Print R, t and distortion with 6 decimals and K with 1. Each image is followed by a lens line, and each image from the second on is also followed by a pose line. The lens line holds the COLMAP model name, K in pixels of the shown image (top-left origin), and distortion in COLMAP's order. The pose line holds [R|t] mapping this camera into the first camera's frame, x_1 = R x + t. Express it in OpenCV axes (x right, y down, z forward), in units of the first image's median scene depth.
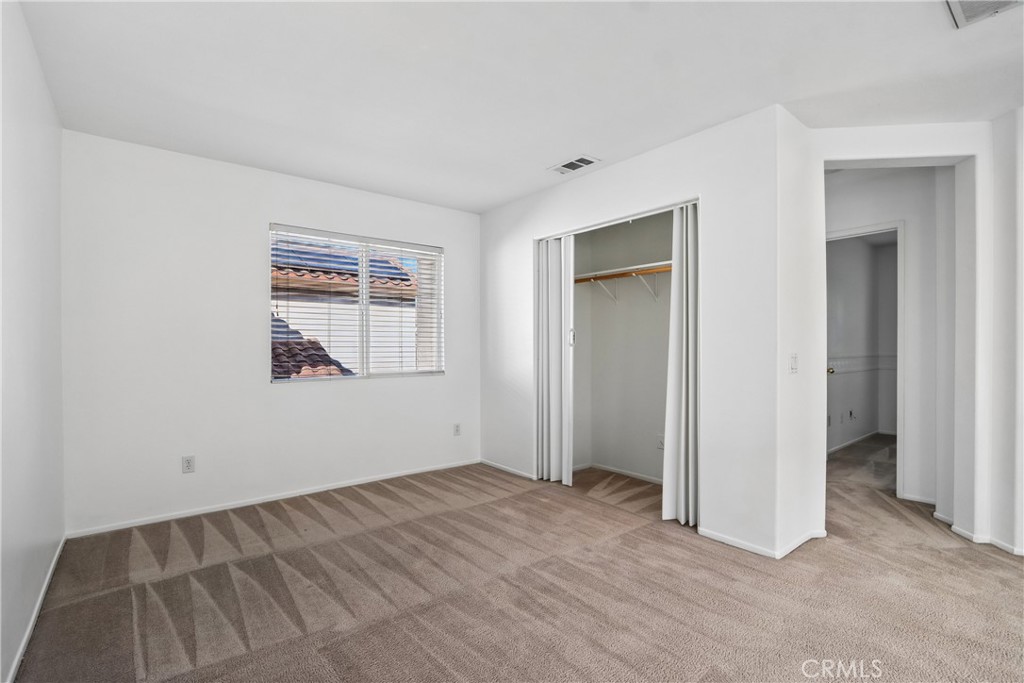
lens RADIAL K [[476.1, 0, 509.1], [0, 476.1, 348.9], [0, 0, 1]] dist [-0.023833, 0.008419]
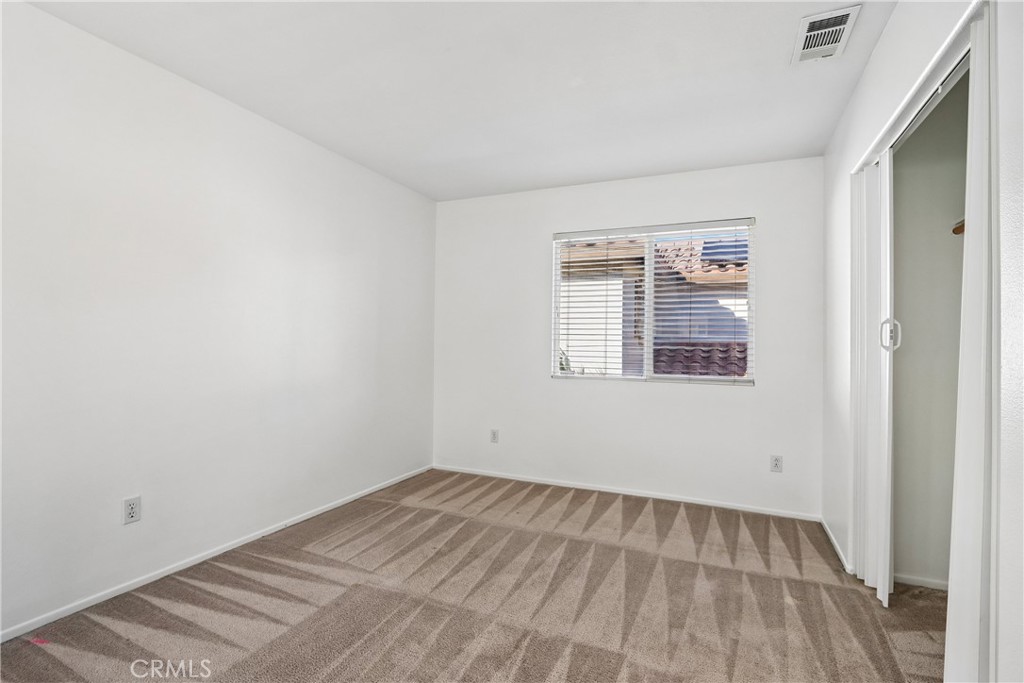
lens RADIAL K [[493.5, 0, 514.6], [0, 493.5, 335.8], [0, 0, 1]] dist [-0.018703, 0.000438]
pose [[0.446159, -0.006027, -0.894933, 0.529408], [-0.021495, 0.999617, -0.017449, -0.003812], [0.894696, 0.027022, 0.445858, 0.433114]]
